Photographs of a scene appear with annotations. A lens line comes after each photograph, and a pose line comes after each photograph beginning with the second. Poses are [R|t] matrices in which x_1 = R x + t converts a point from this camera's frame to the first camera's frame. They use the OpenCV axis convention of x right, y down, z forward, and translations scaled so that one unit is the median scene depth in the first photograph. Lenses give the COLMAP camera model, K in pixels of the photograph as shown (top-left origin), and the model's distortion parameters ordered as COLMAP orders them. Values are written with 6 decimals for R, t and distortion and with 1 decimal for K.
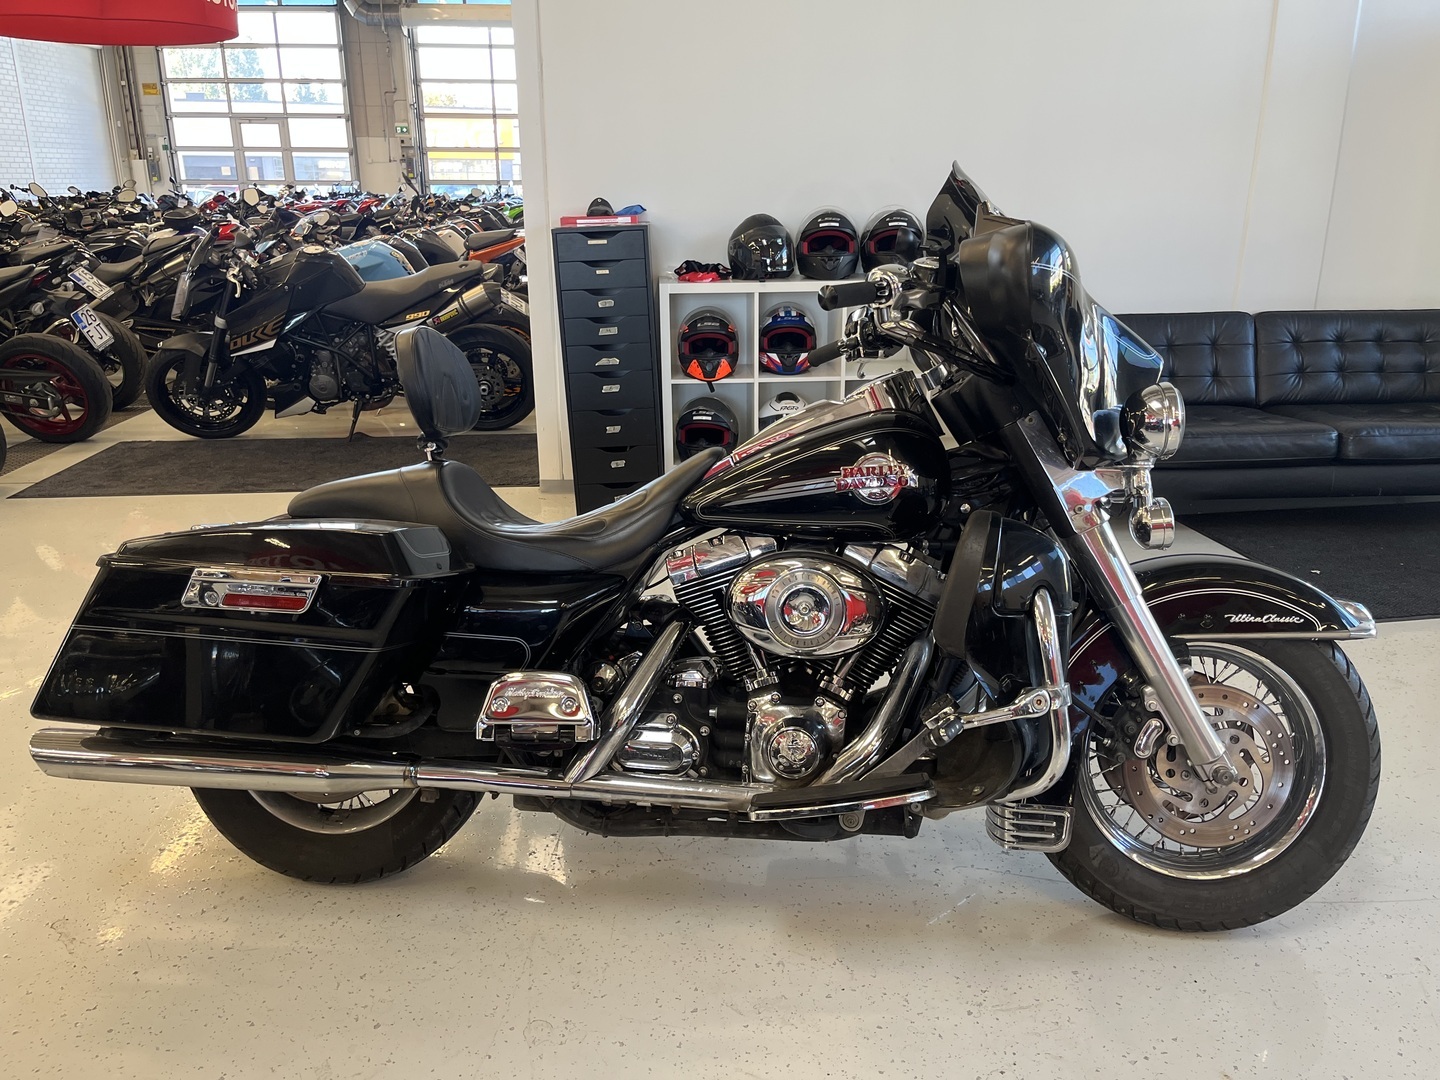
lens RADIAL K [[1151.7, 0, 720.0], [0, 1151.7, 540.0], [0, 0, 1]] dist [0.079567, -0.130620]
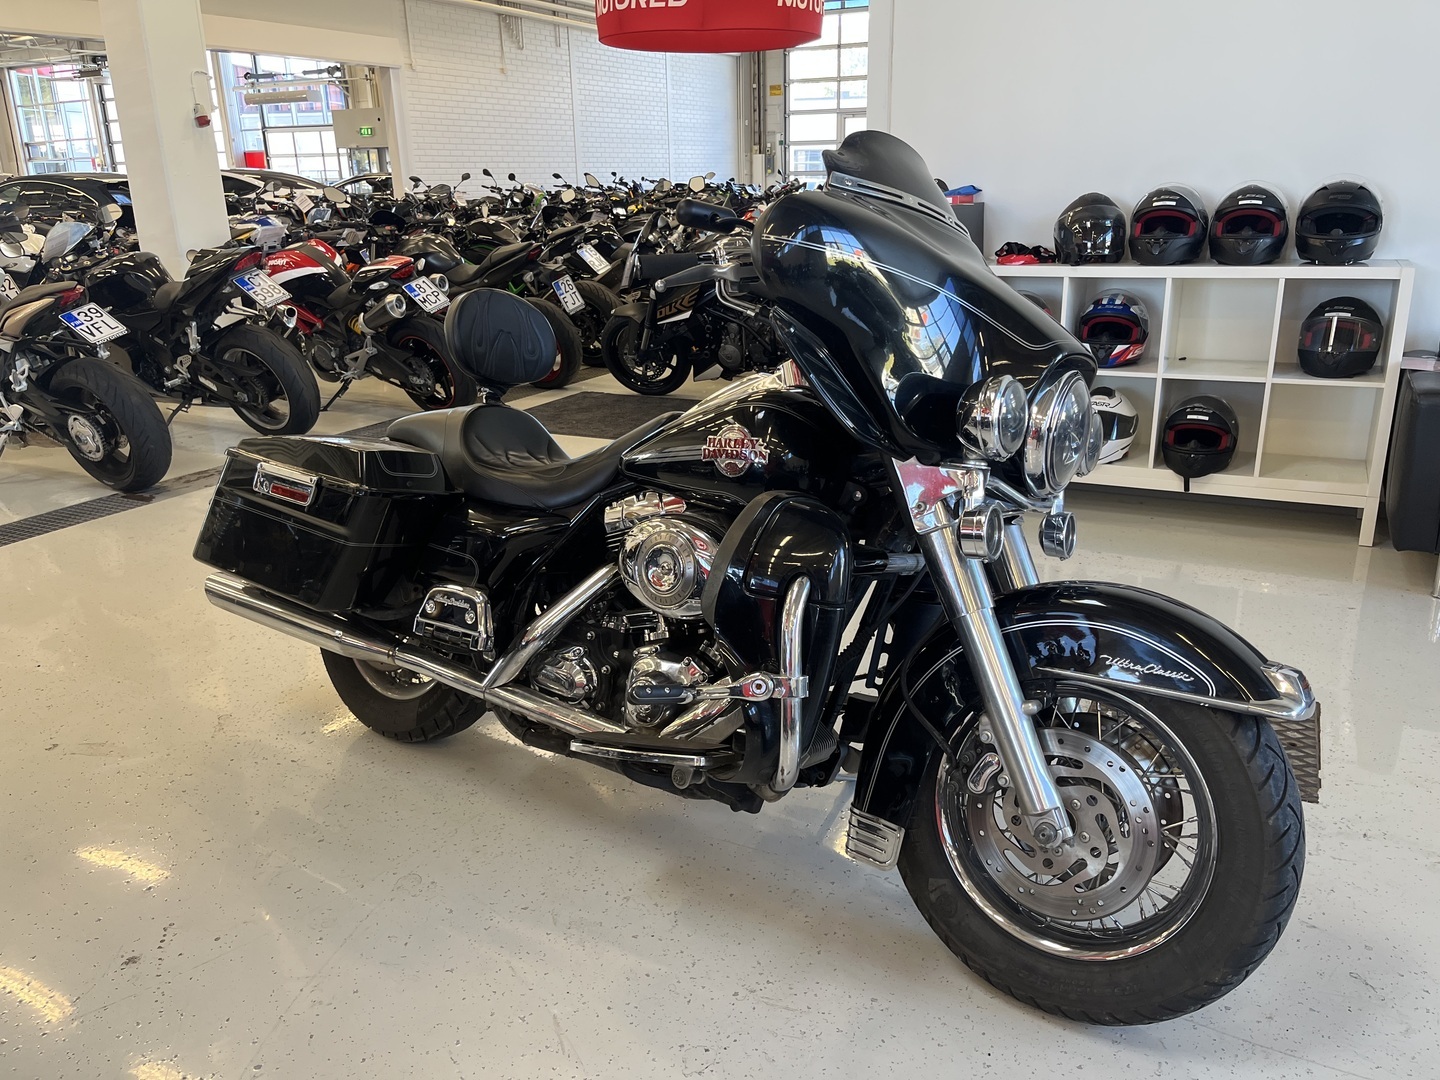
lens RADIAL K [[1159.6, 0, 720.0], [0, 1159.6, 540.0], [0, 0, 1]] dist [0.044335, 0.000574]
pose [[0.851312, 0.143336, -0.504700, 0.290563], [-0.139356, 0.989179, 0.045869, -0.009166], [0.505813, 0.031285, 0.862076, 0.055444]]
